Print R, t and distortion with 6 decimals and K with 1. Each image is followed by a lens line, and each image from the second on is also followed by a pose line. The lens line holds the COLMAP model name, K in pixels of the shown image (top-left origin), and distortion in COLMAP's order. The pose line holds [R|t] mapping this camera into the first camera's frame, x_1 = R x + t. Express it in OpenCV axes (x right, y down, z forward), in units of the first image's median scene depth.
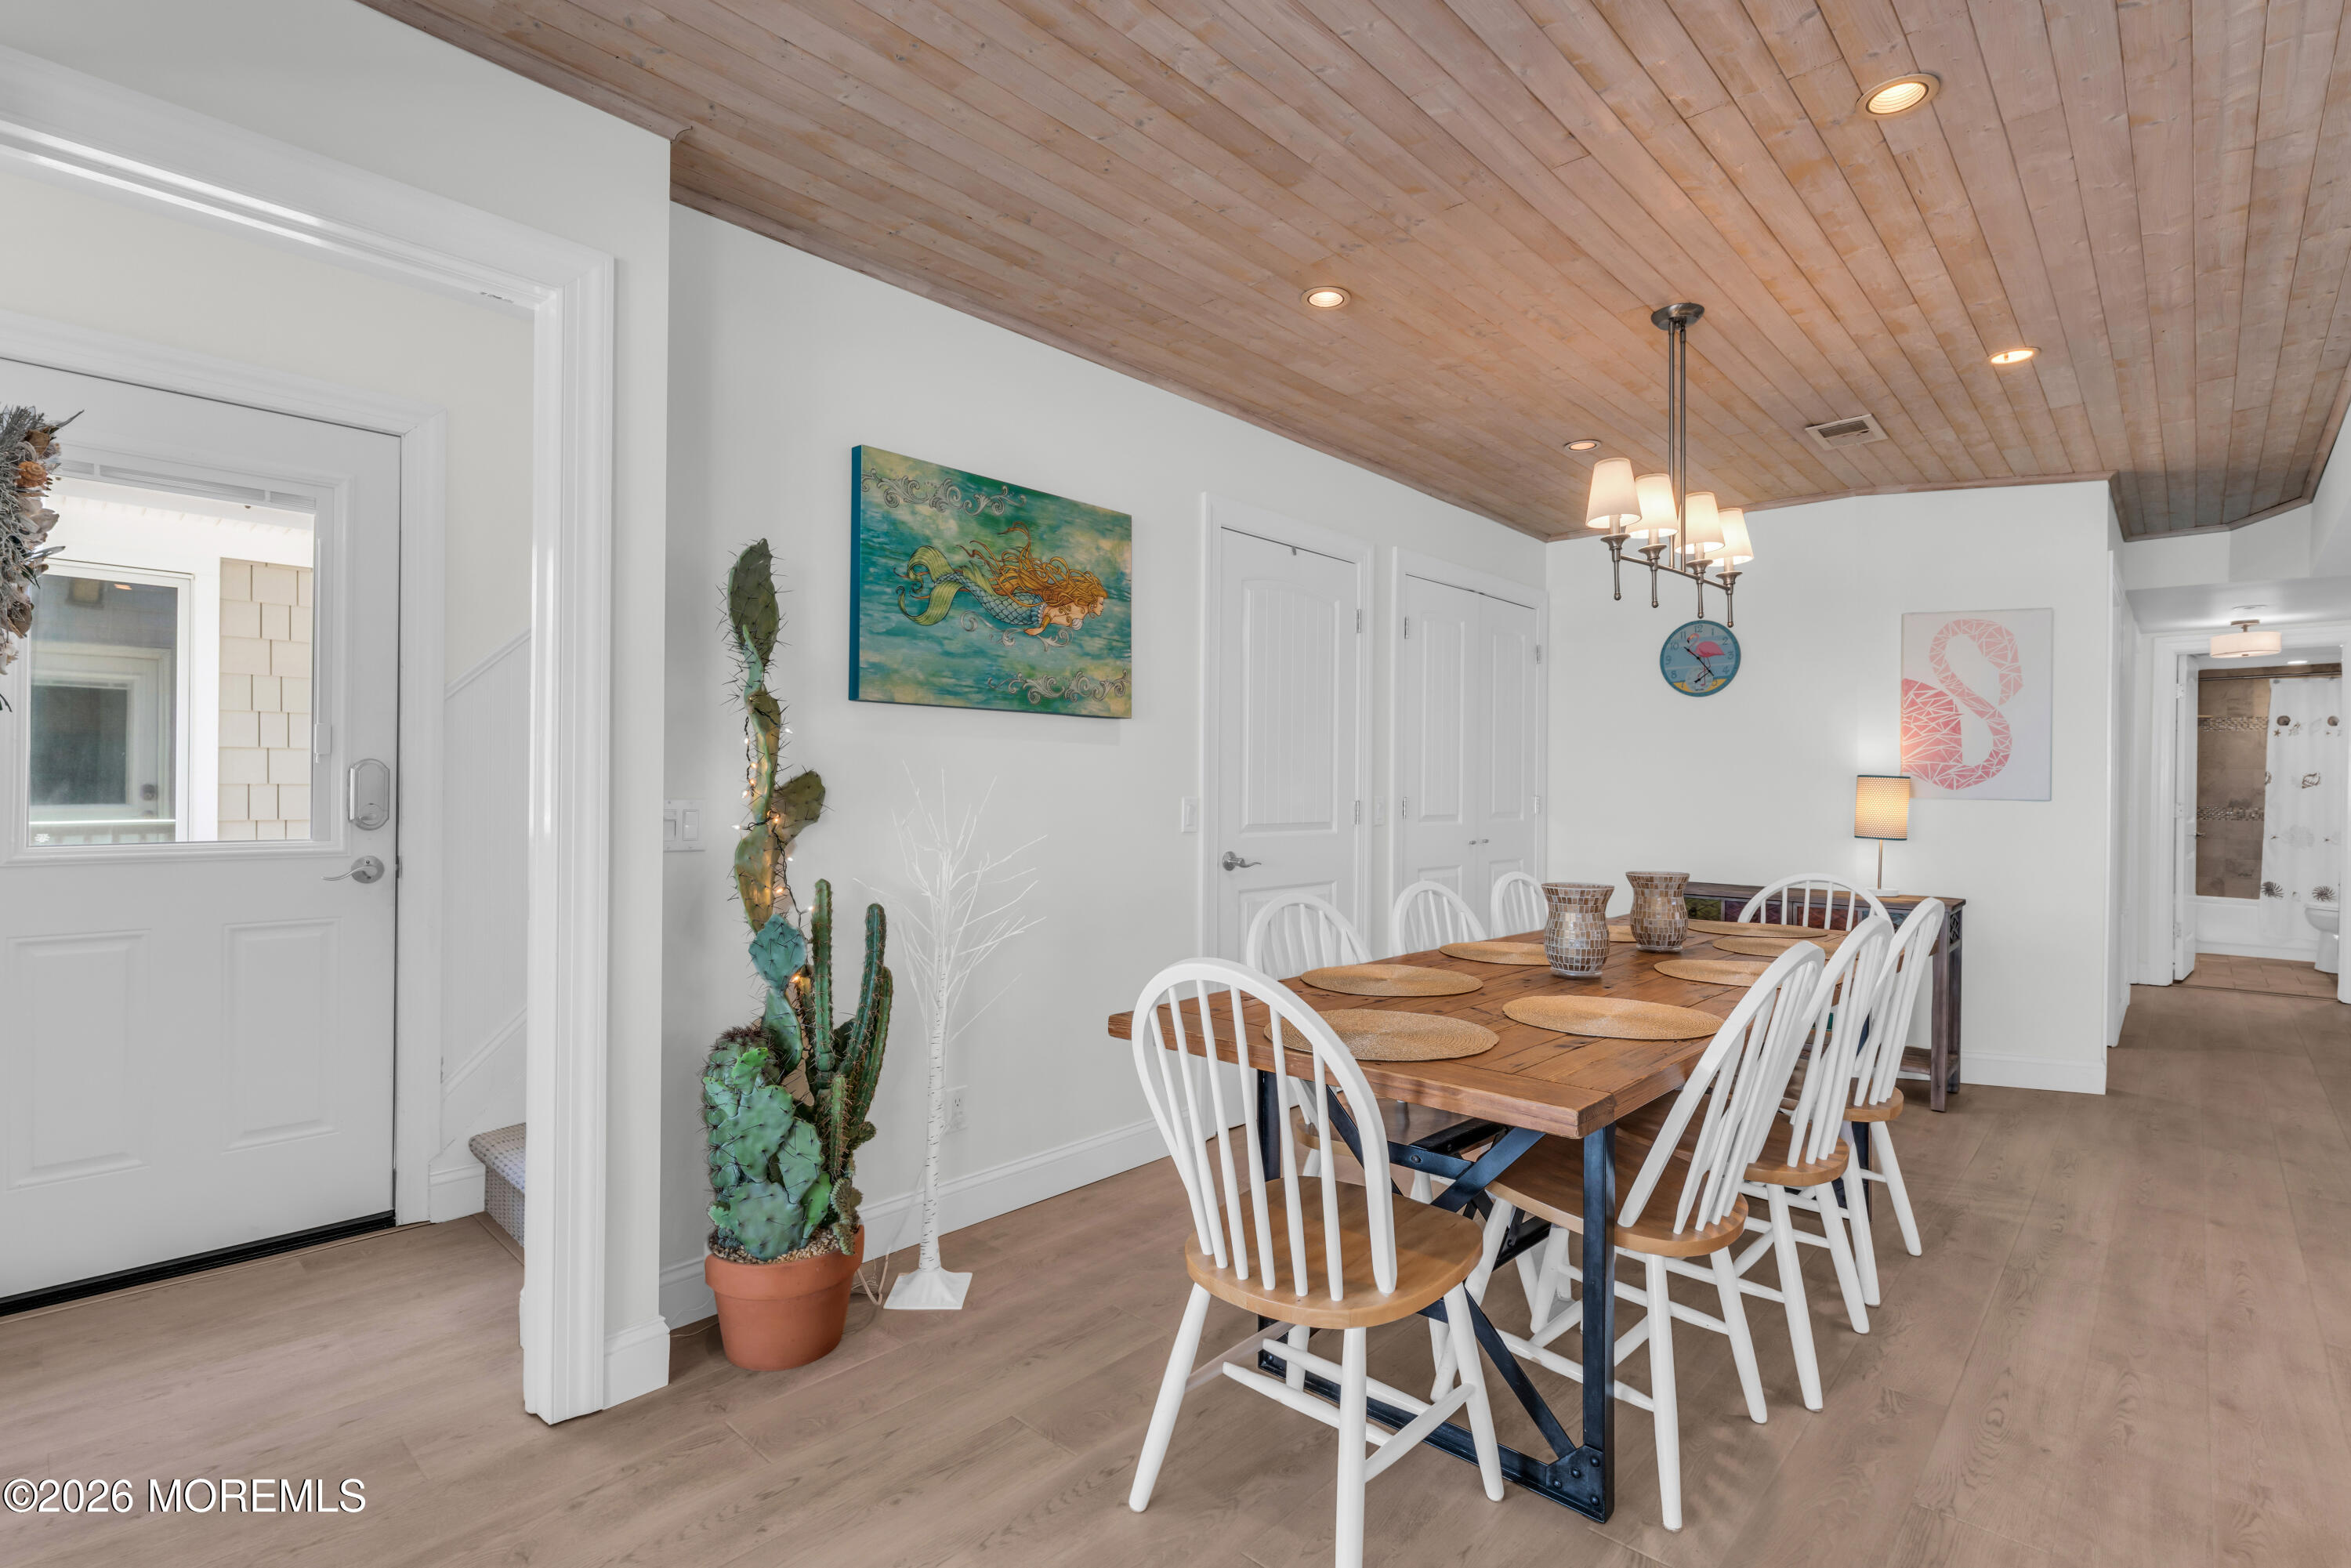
lens RADIAL K [[1117.2, 0, 1168.0], [0, 1117.2, 789.1], [0, 0, 1]] dist [-0.000416, -0.000828]
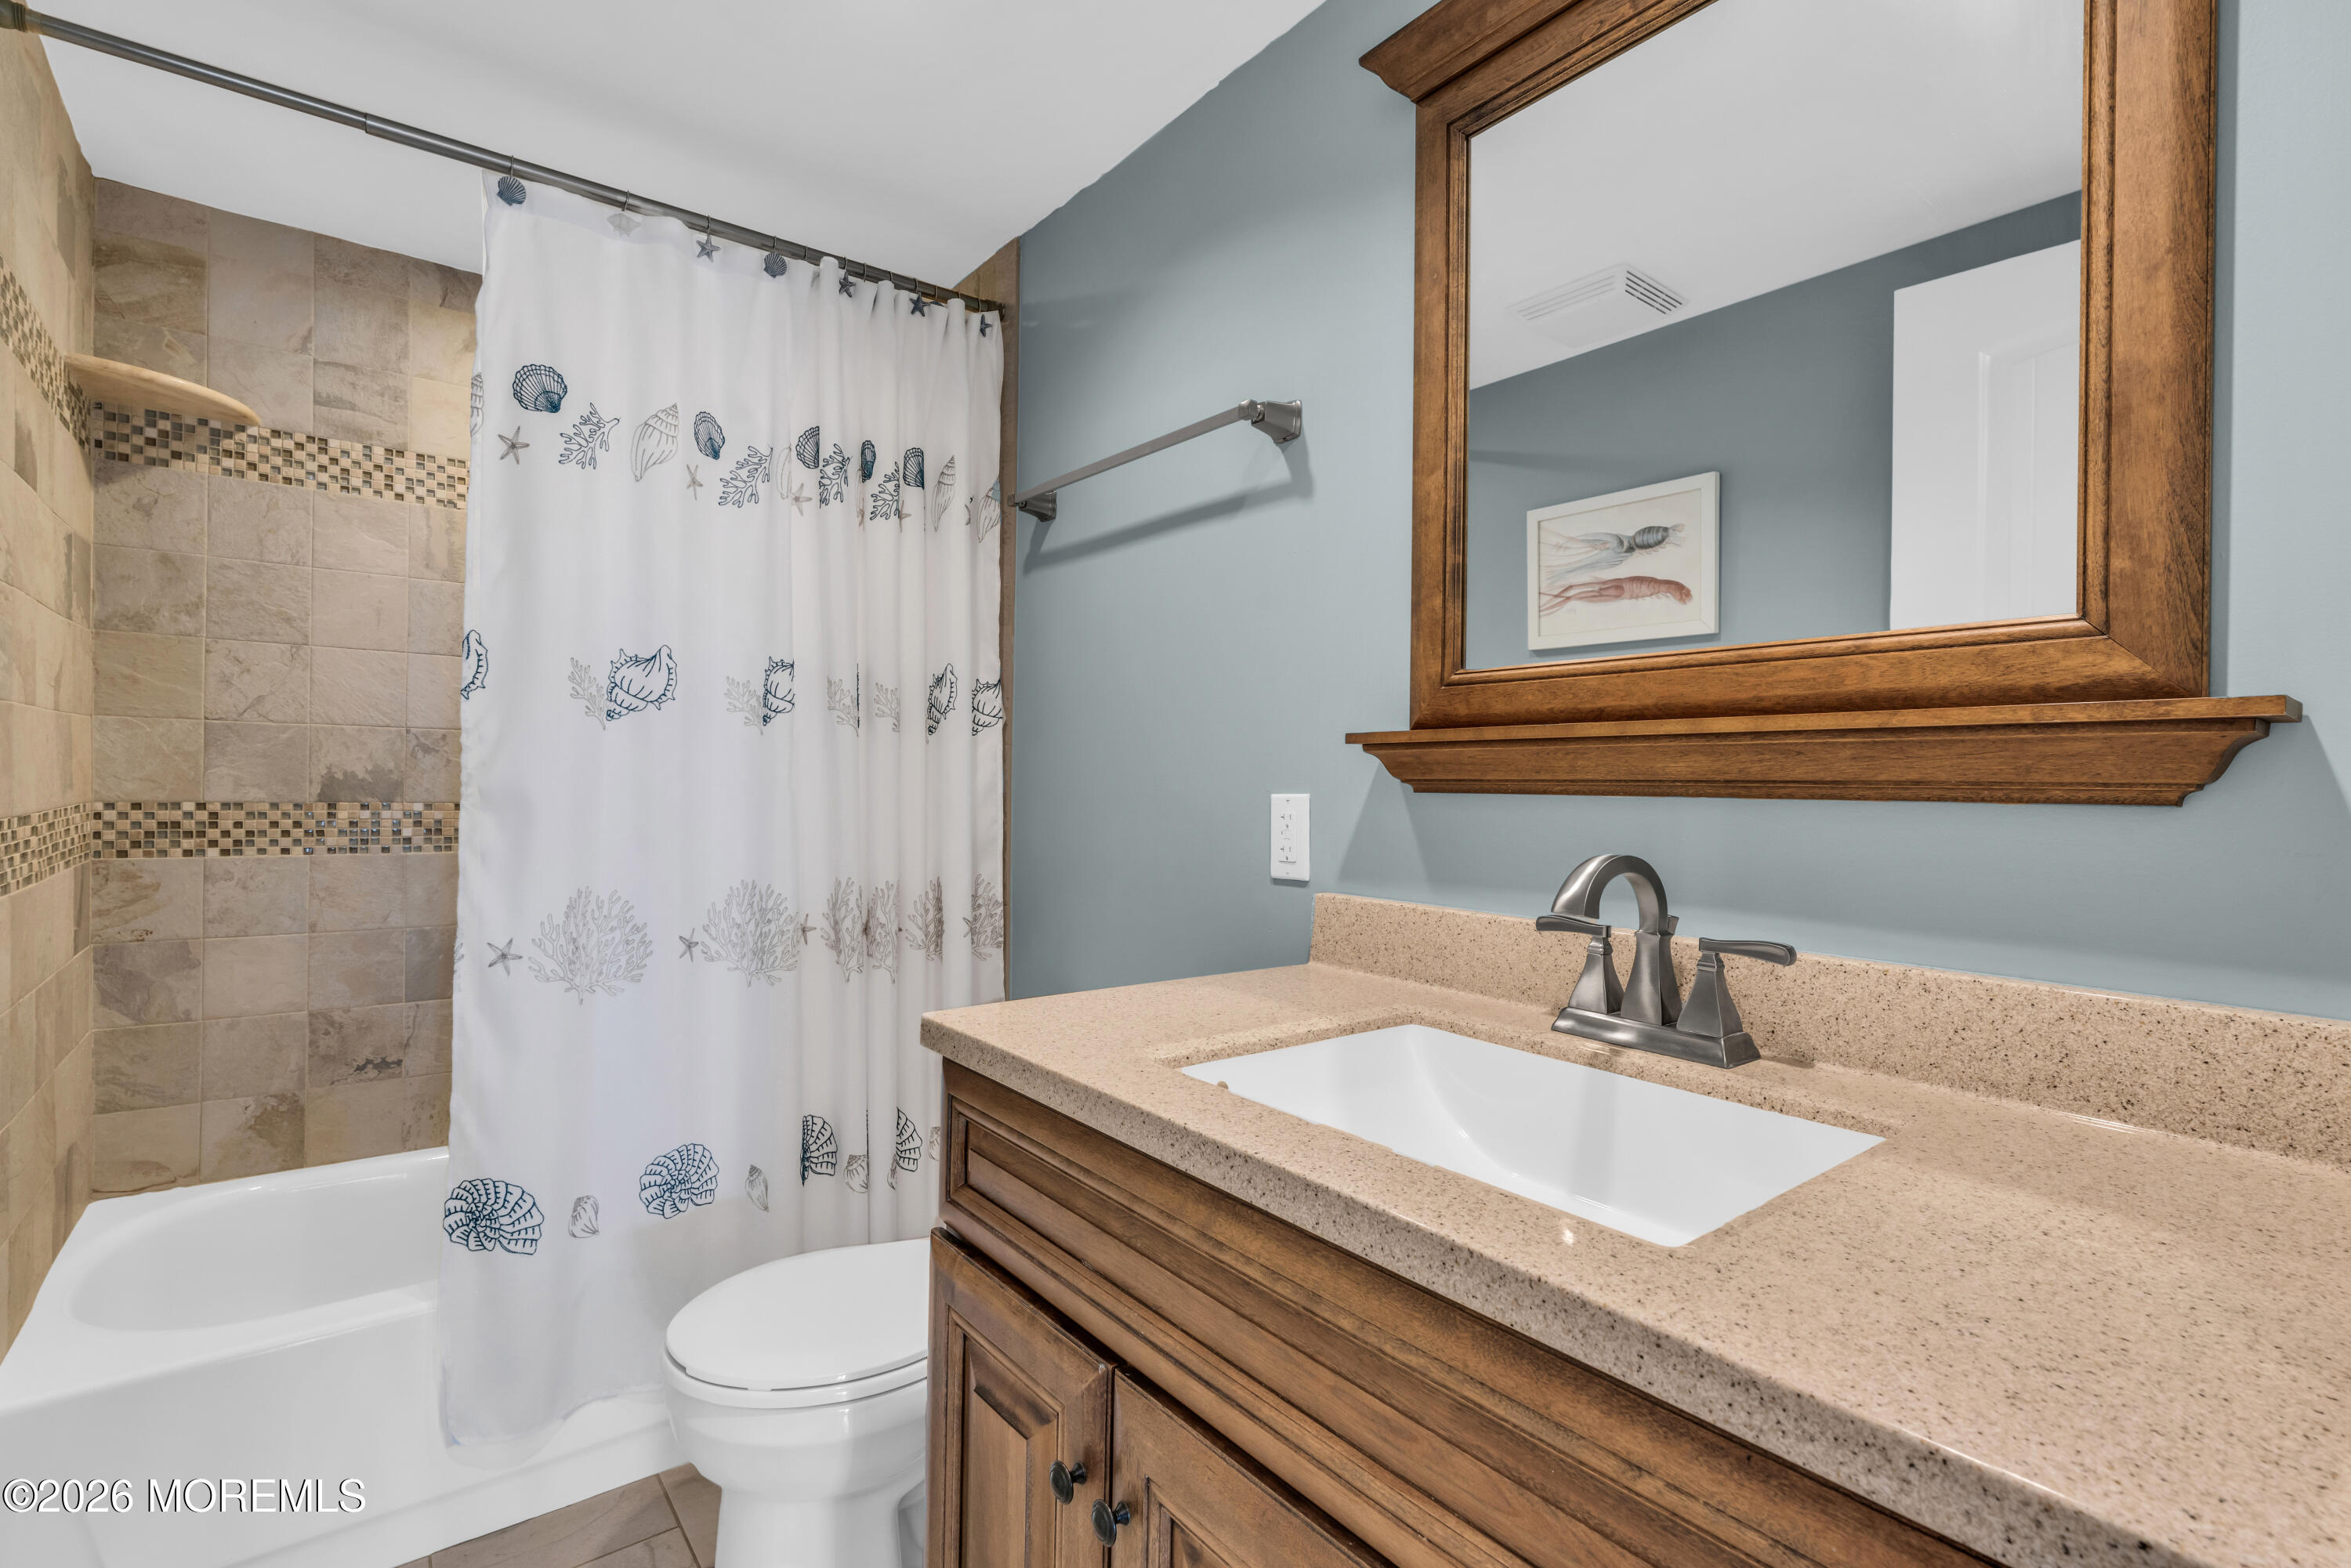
lens RADIAL K [[1117.2, 0, 1168.0], [0, 1117.2, 789.1], [0, 0, 1]] dist [-0.000416, -0.000828]
pose [[0.193546, -0.007706, 0.981061, 0.805519], [-0.009052, 0.999913, 0.009640, 0.009763], [-0.981049, -0.010747, 0.193459, 0.831455]]
